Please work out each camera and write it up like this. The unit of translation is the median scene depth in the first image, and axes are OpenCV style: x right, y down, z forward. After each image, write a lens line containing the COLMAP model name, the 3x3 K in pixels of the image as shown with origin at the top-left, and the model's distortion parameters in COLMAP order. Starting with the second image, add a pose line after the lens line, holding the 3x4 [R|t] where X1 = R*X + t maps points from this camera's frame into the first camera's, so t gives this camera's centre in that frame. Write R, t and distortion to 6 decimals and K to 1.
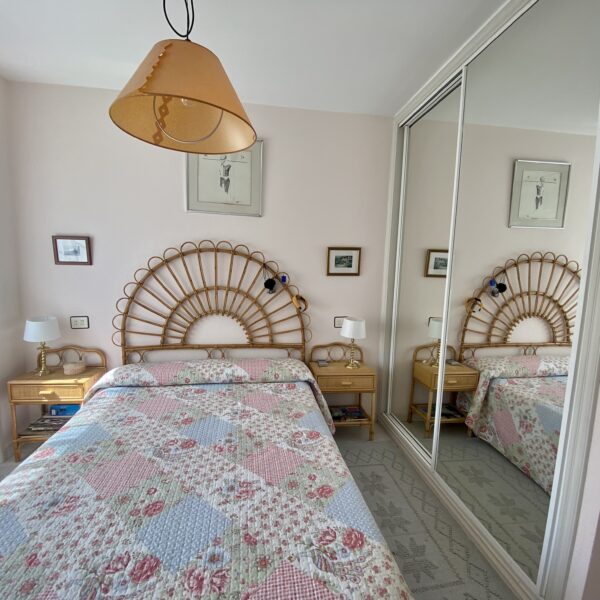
lens RADIAL K [[324.3, 0, 298.3], [0, 324.3, 300.4], [0, 0, 1]] dist [0.009083, -0.015862]
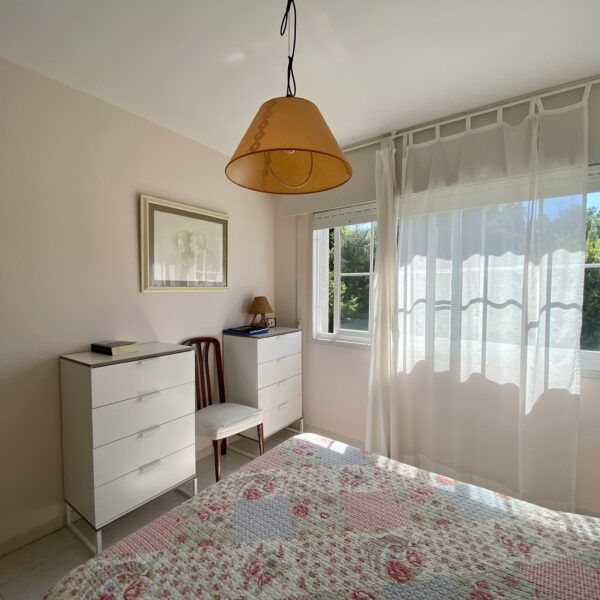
lens RADIAL K [[324.3, 0, 299.6], [0, 324.3, 301.2], [0, 0, 1]] dist [0.009083, -0.015862]
pose [[-0.703770, -0.003437, -0.710419, 0.378241], [-0.101974, 0.990122, 0.096230, -0.201578], [0.703071, 0.140168, -0.697169, 1.712396]]
